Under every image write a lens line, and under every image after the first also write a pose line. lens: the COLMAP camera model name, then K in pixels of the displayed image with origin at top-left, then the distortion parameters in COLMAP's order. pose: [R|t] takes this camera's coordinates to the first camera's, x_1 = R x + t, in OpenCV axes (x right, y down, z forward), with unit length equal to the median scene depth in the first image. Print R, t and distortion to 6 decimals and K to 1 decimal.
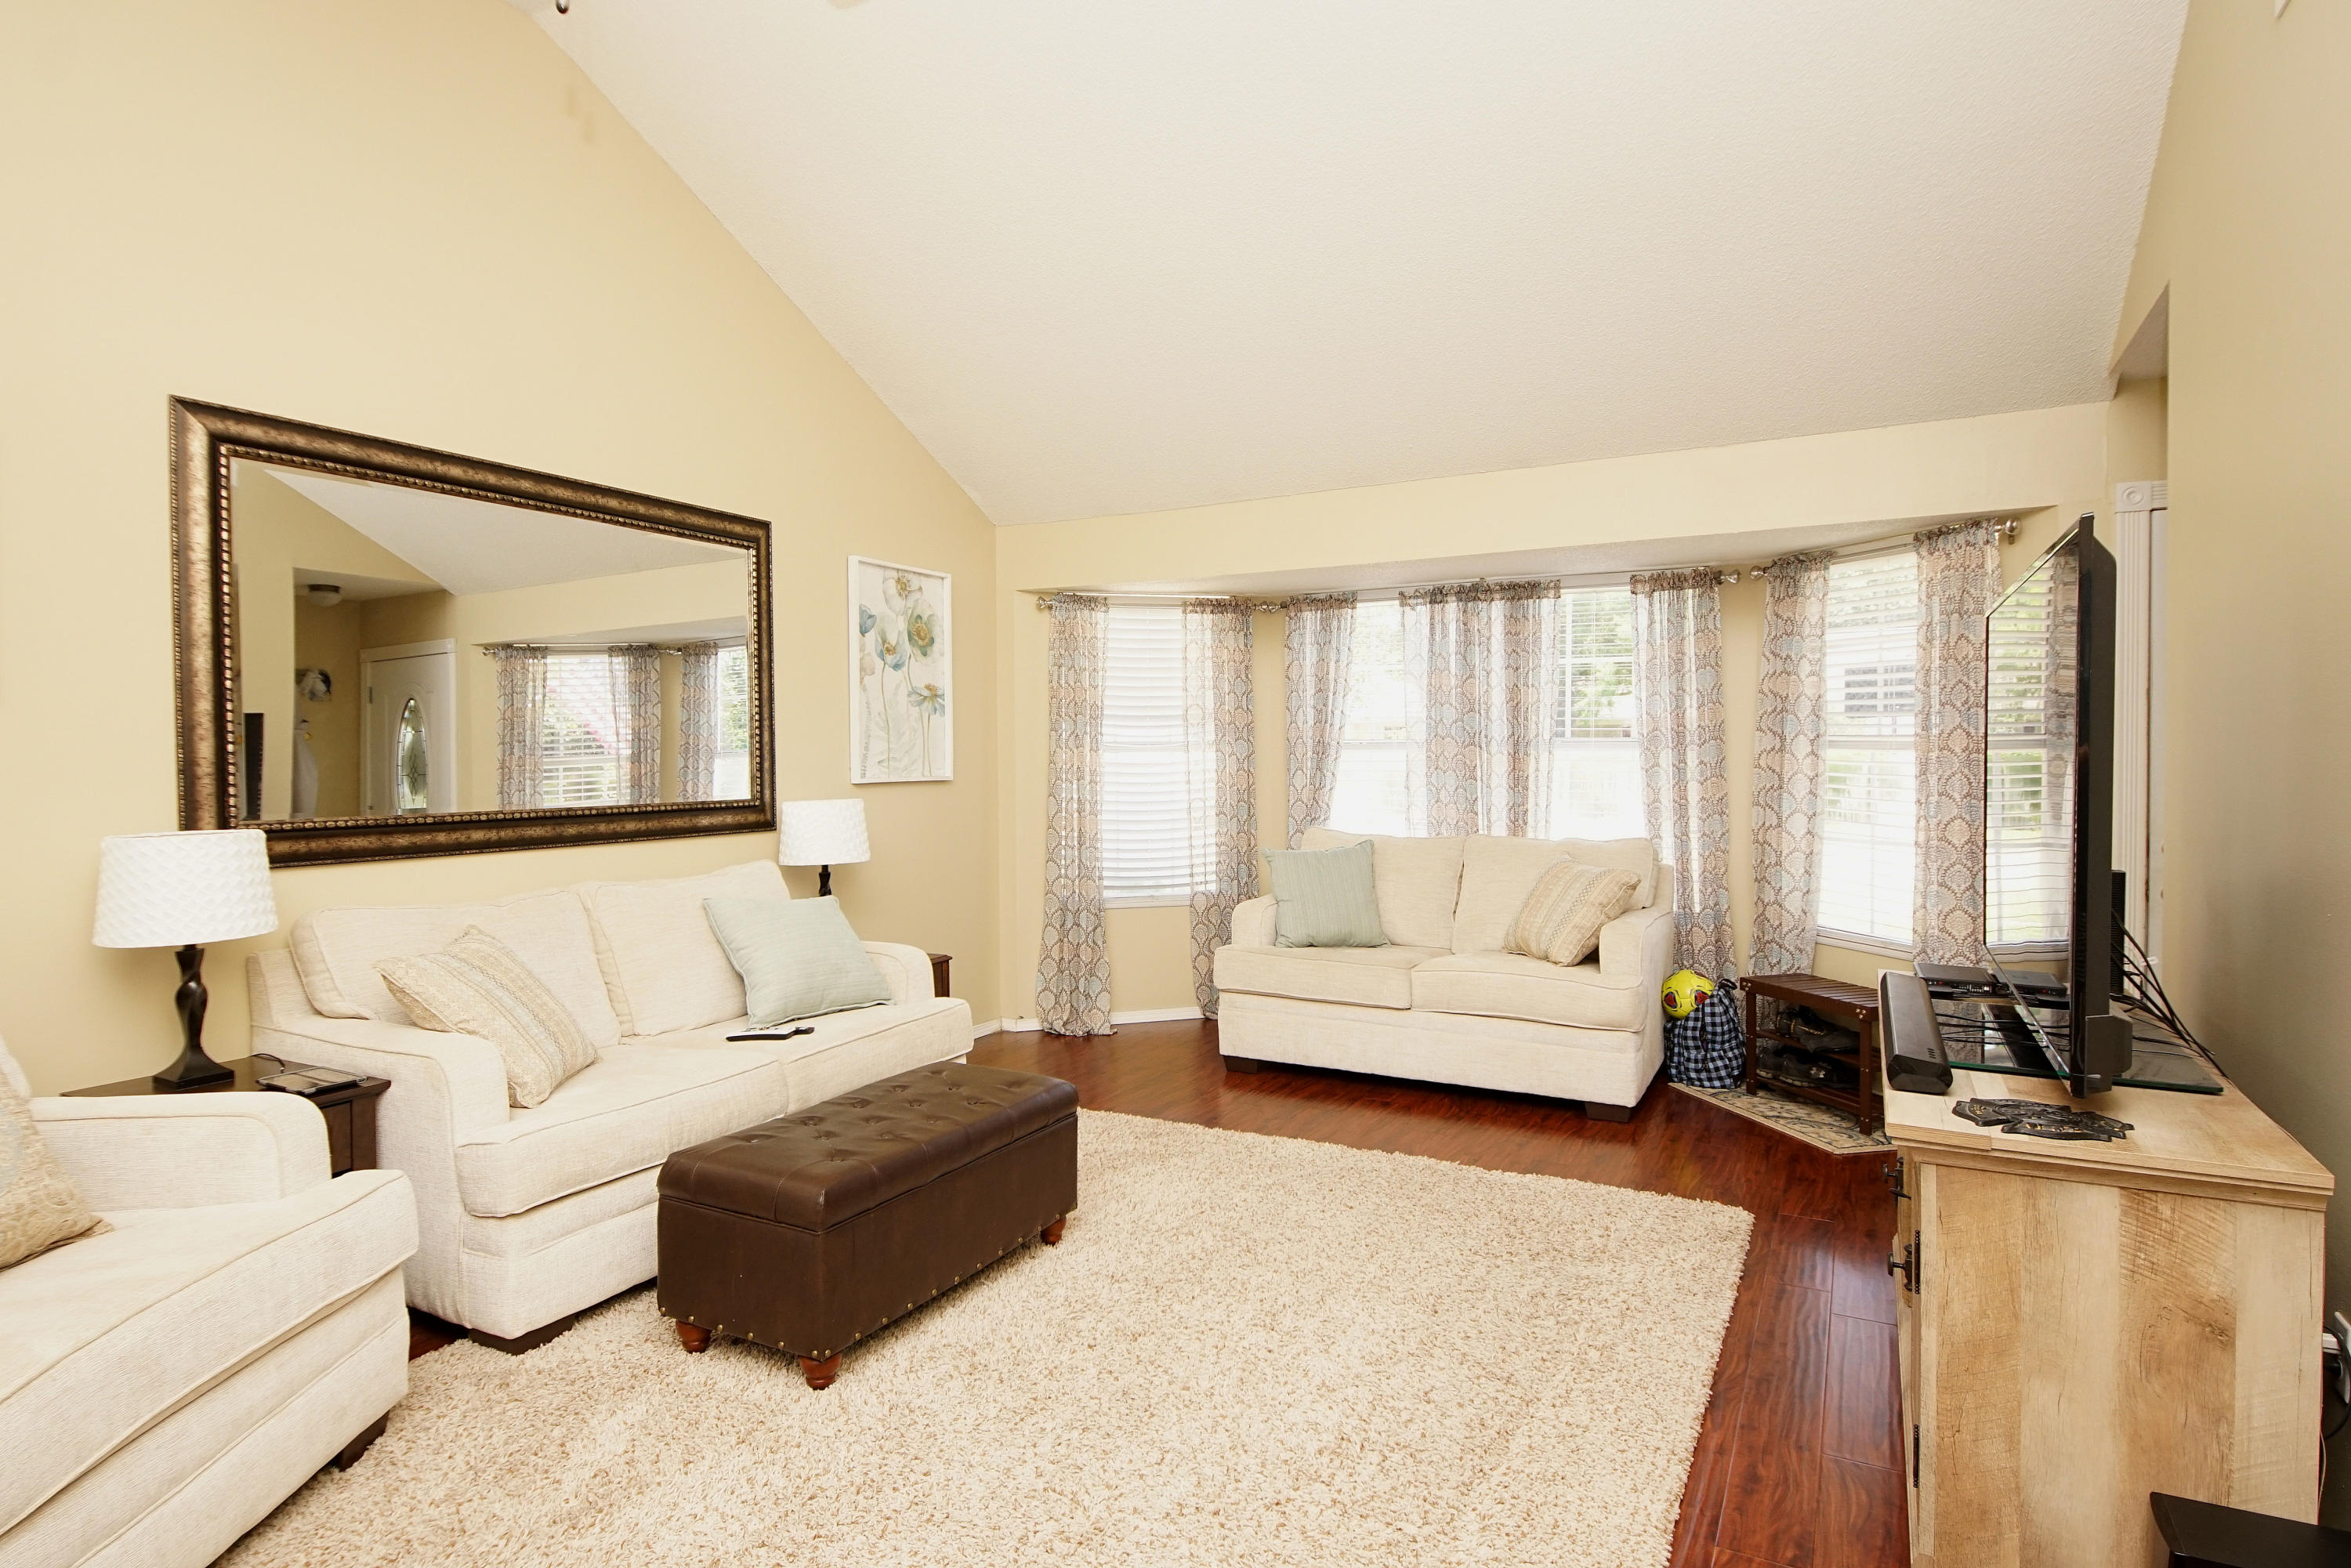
lens RADIAL K [[1260.2, 0, 1147.5], [0, 1260.2, 775.0], [0, 0, 1]] dist [0.030277, -0.031917]
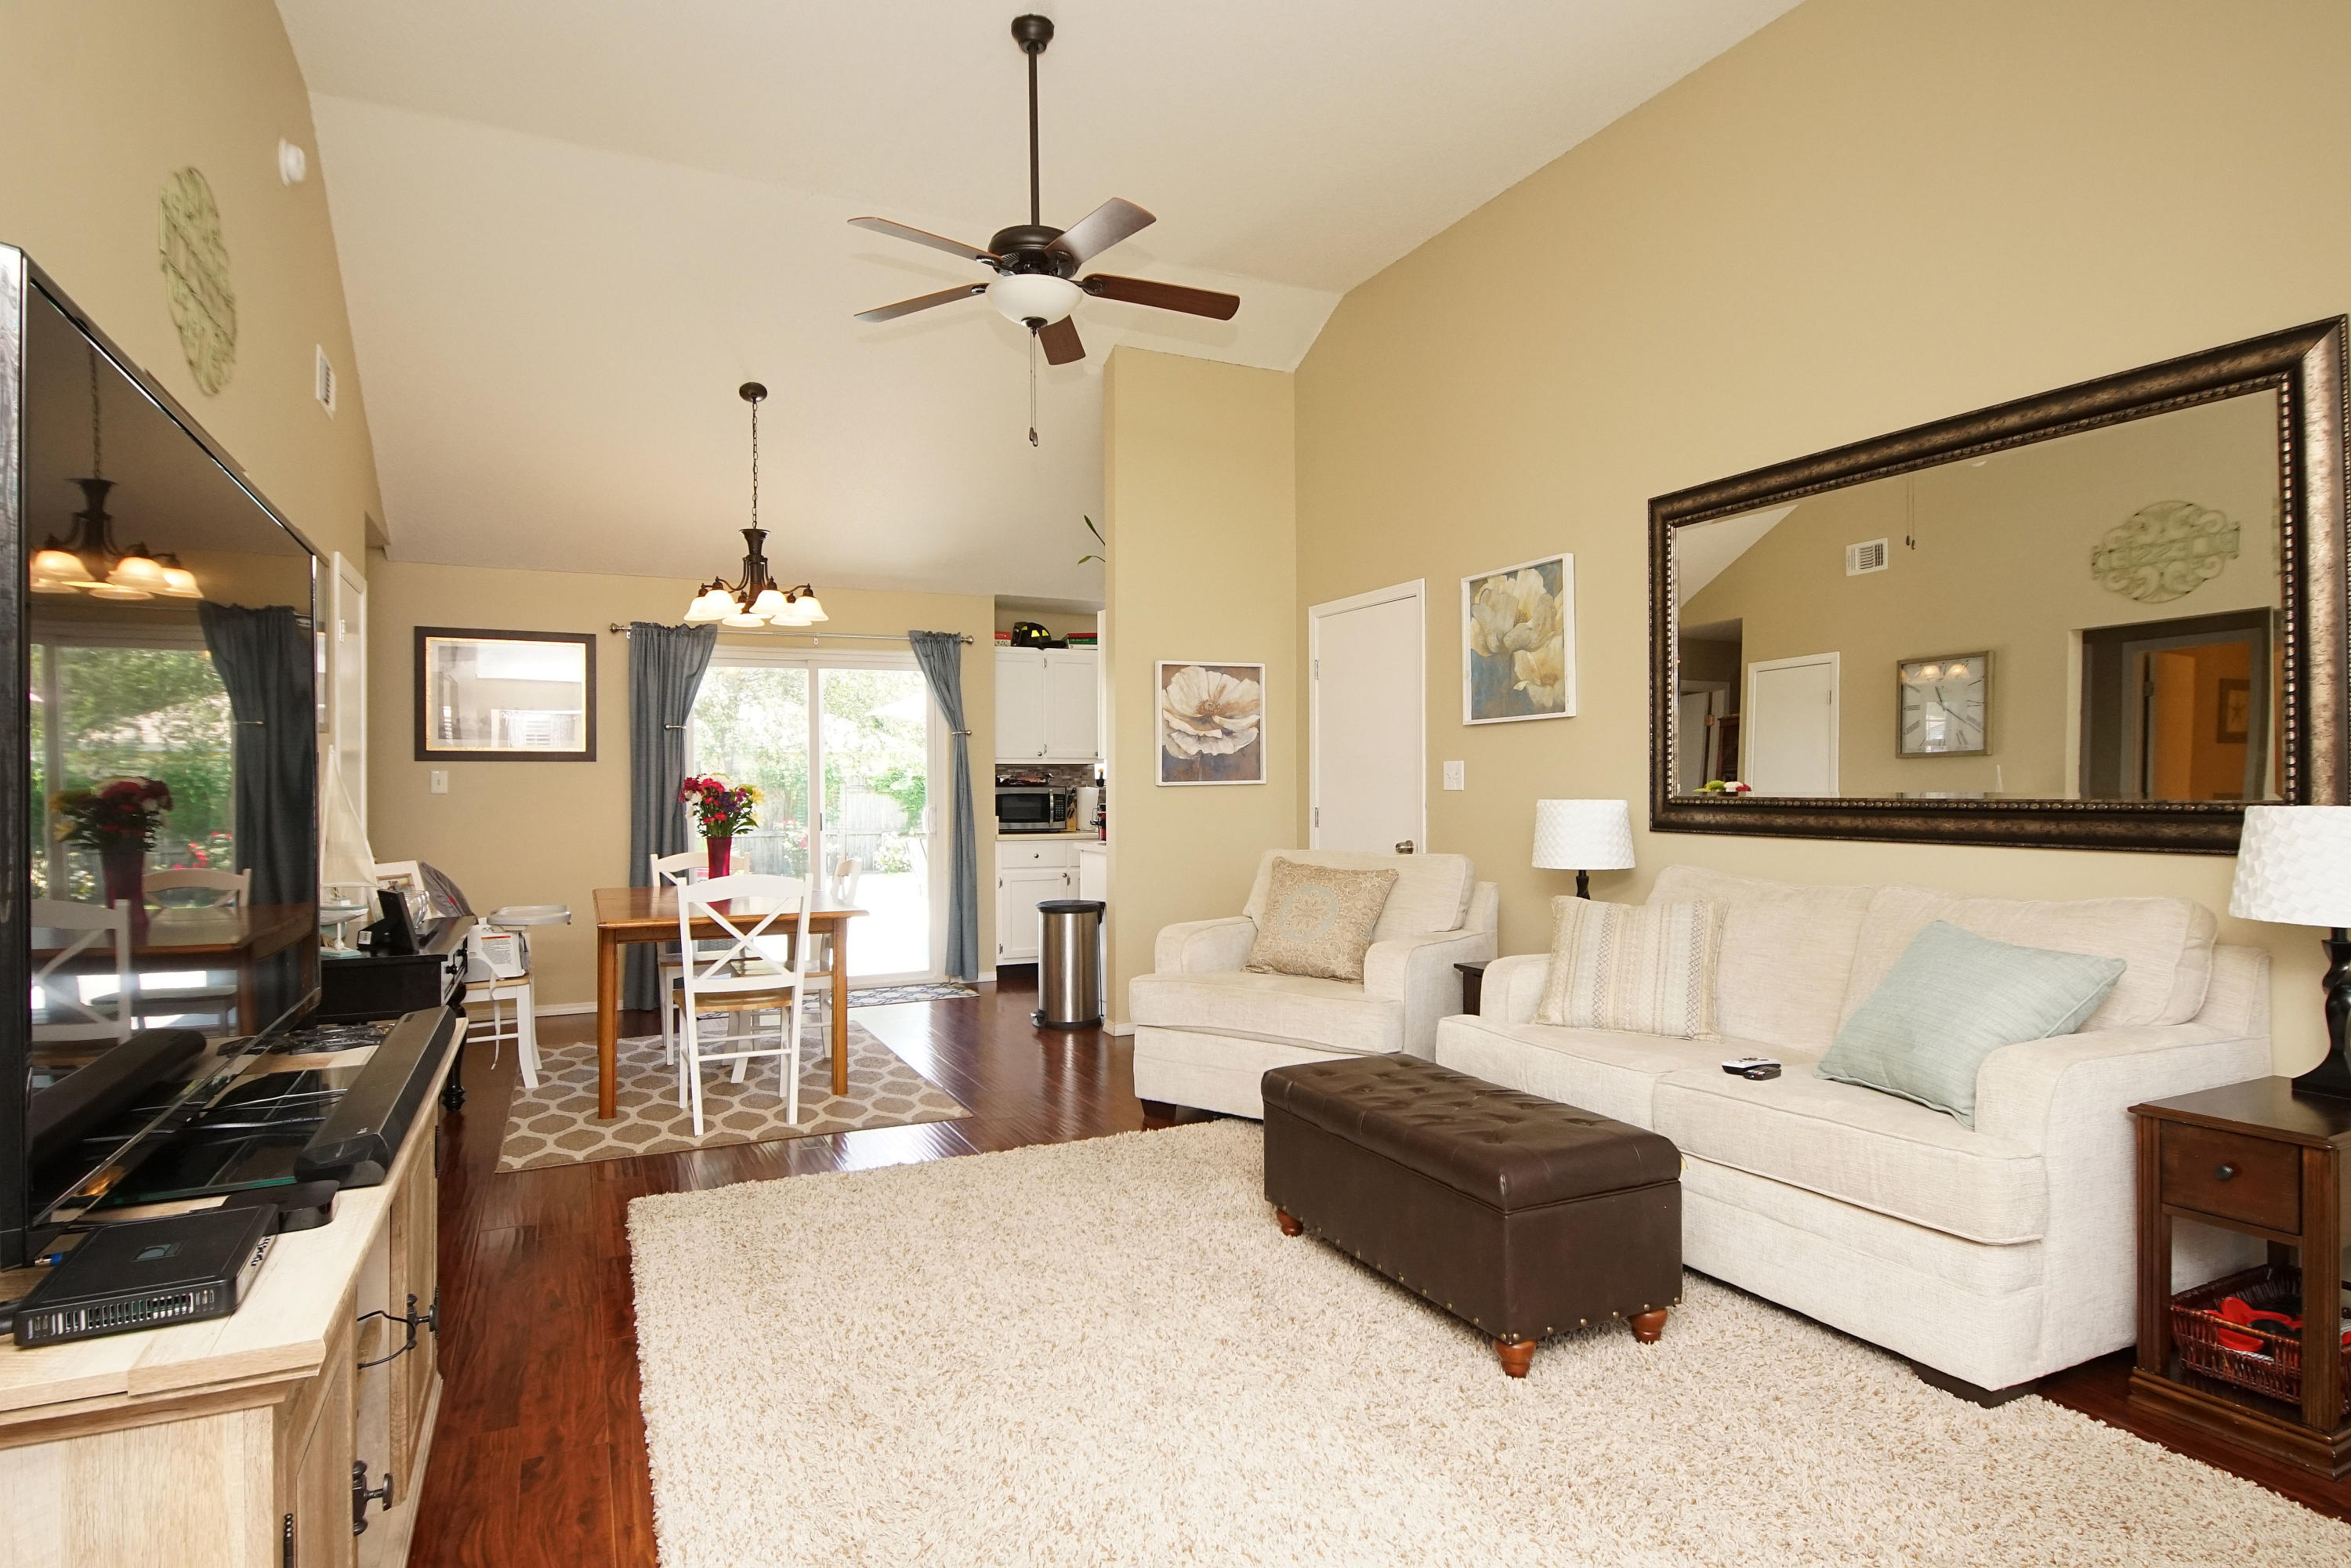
lens RADIAL K [[1260.2, 0, 1162.6], [0, 1260.2, 779.8], [0, 0, 1]] dist [0.030277, -0.031917]
pose [[-0.585147, 0.006819, -0.810899, 0.494038], [-0.004530, 0.999922, 0.011678, 0.004187], [0.810915, 0.010507, -0.585070, 0.947942]]
